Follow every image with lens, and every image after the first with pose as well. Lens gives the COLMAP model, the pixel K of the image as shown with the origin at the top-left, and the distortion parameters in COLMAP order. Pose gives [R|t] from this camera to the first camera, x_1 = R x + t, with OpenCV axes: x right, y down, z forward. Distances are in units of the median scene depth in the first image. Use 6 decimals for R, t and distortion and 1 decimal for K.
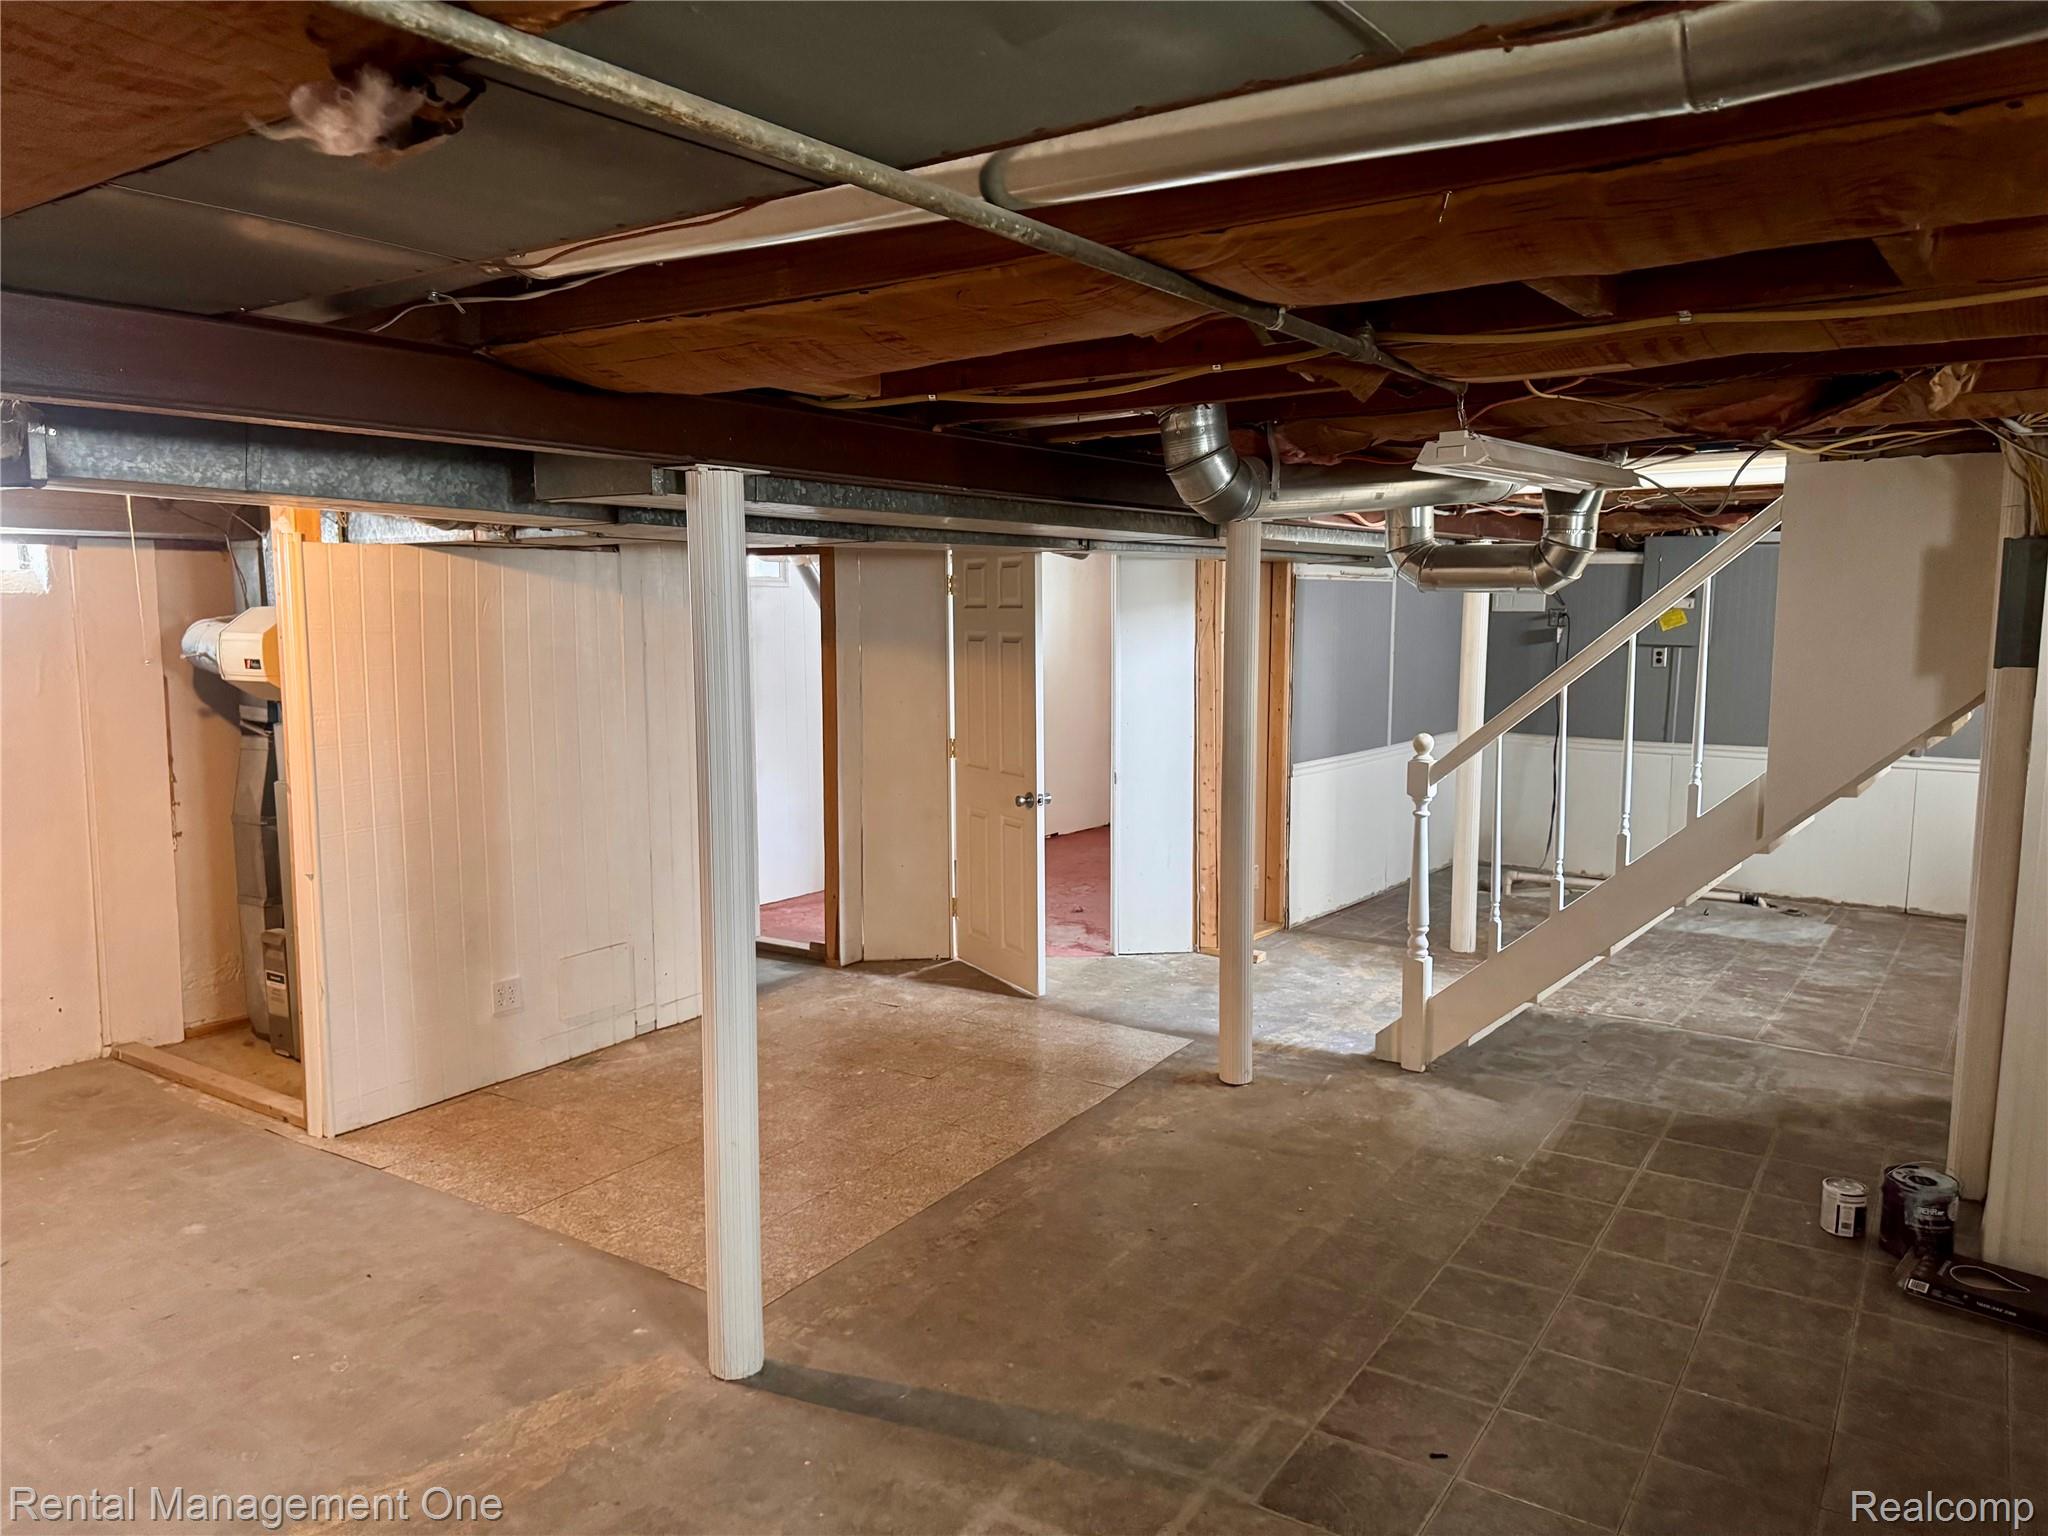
lens RADIAL K [[1416.9, 0, 1021.2], [0, 1416.9, 769.5], [0, 0, 1]] dist [0.009122, 0.000961]
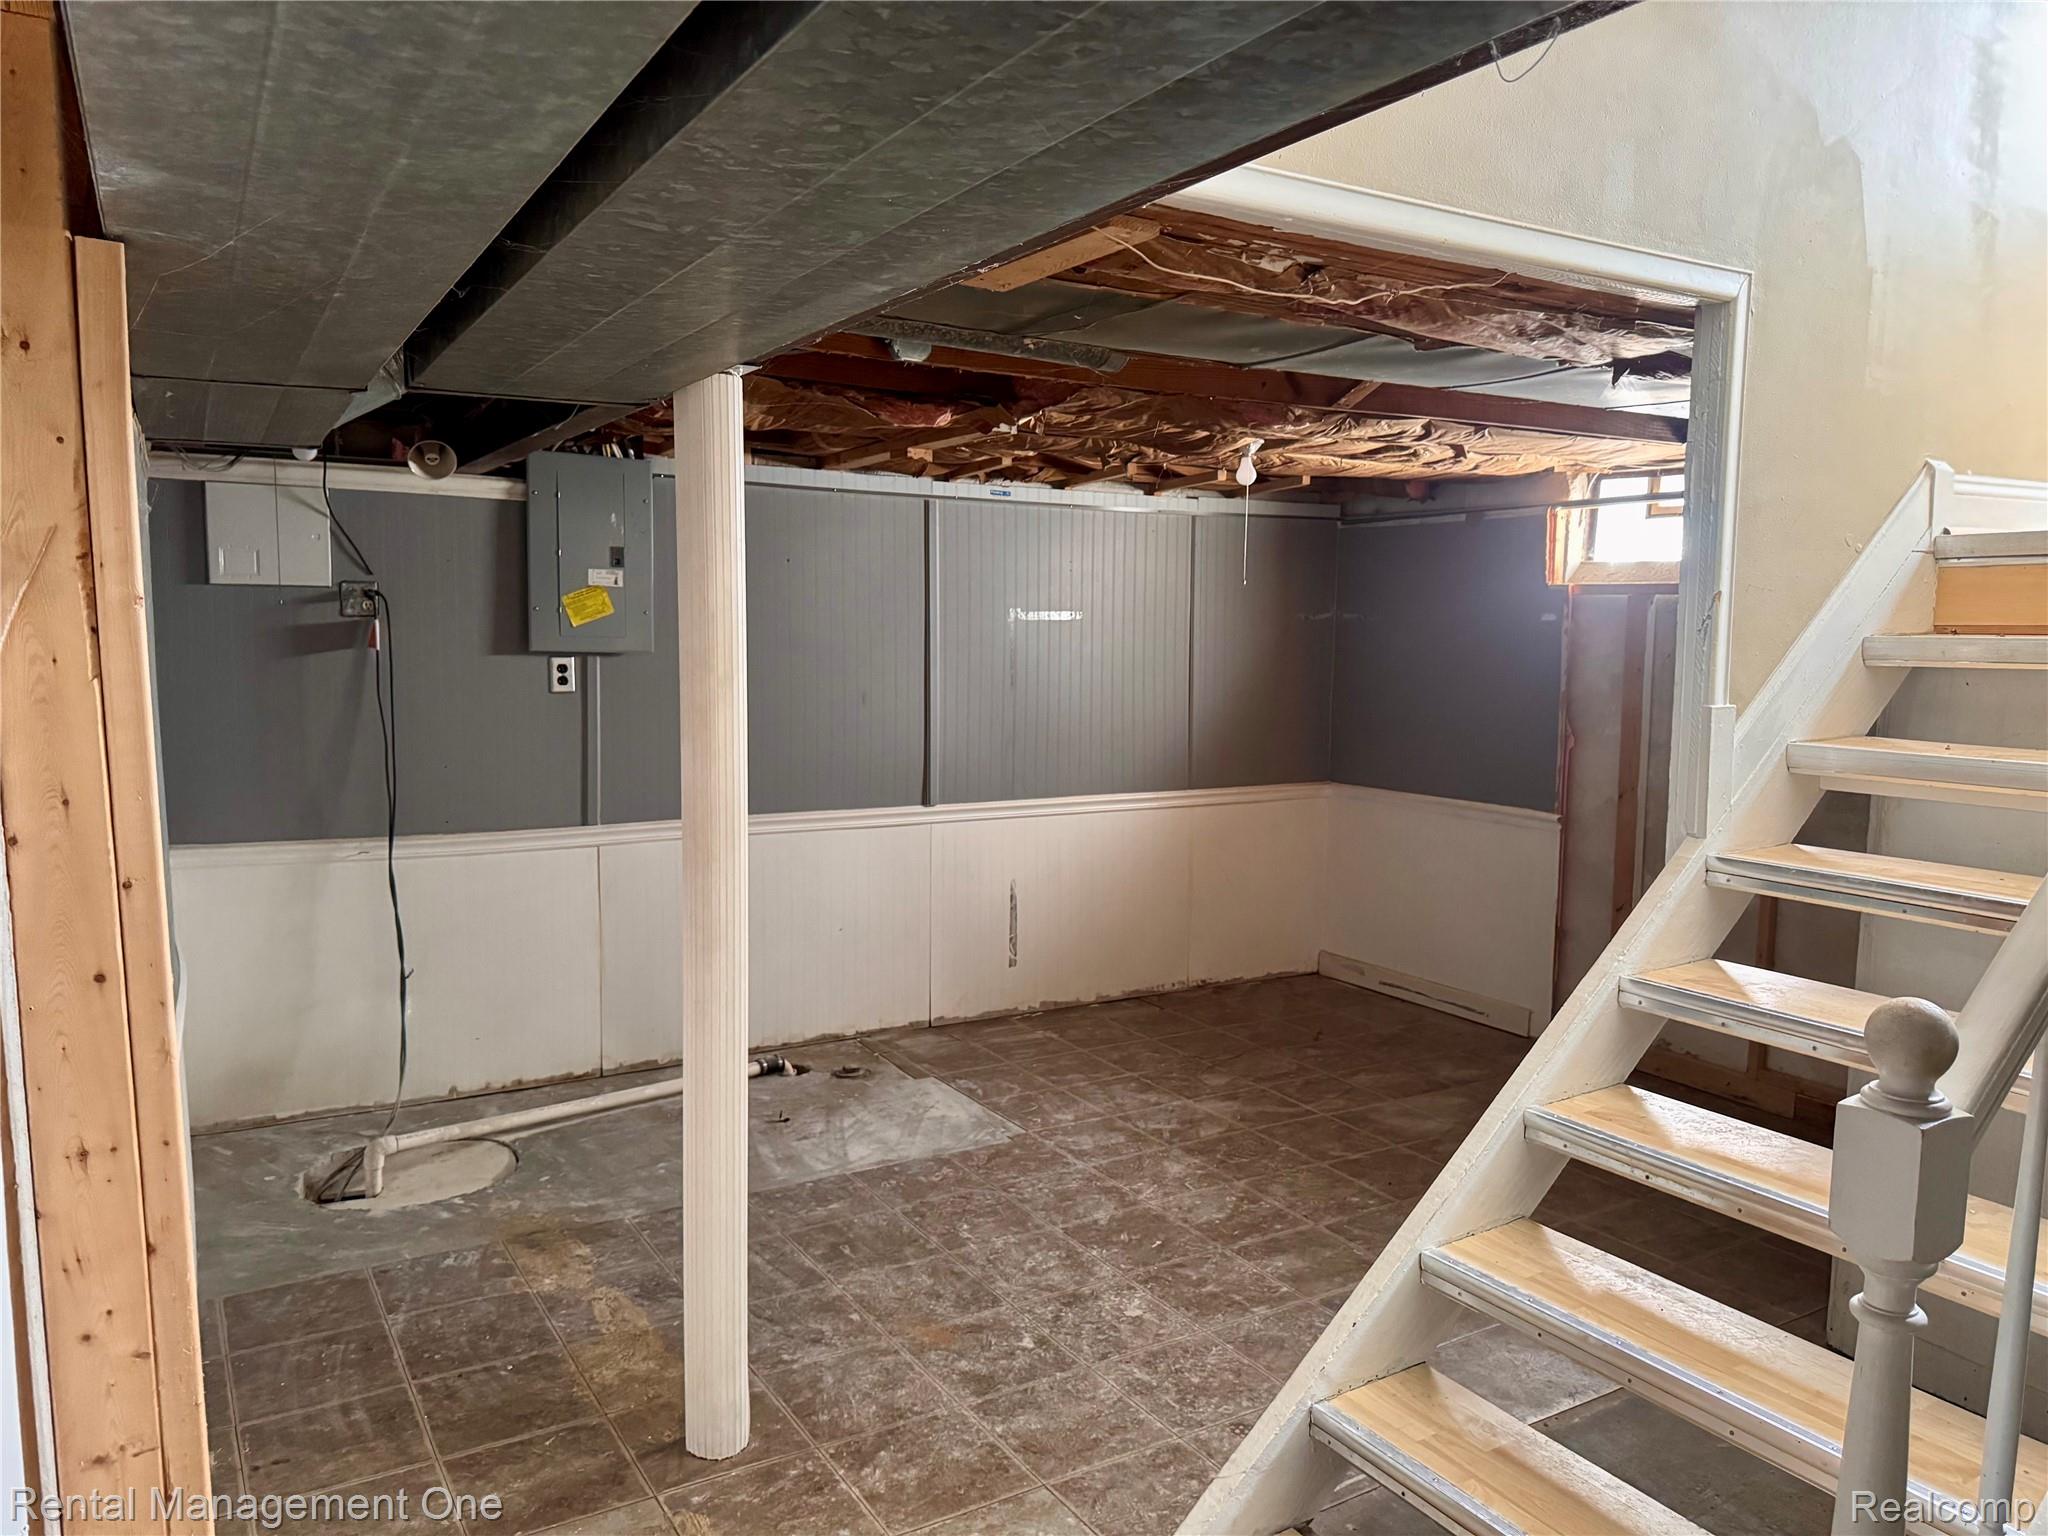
lens RADIAL K [[1416.9, 0, 1024.7], [0, 1416.9, 778.4], [0, 0, 1]] dist [0.009122, 0.000961]
pose [[0.380120, -0.095702, 0.919973, 0.007001], [0.097644, 0.993227, 0.062978, -0.056287], [-0.919769, 0.065891, 0.386890, 0.627969]]
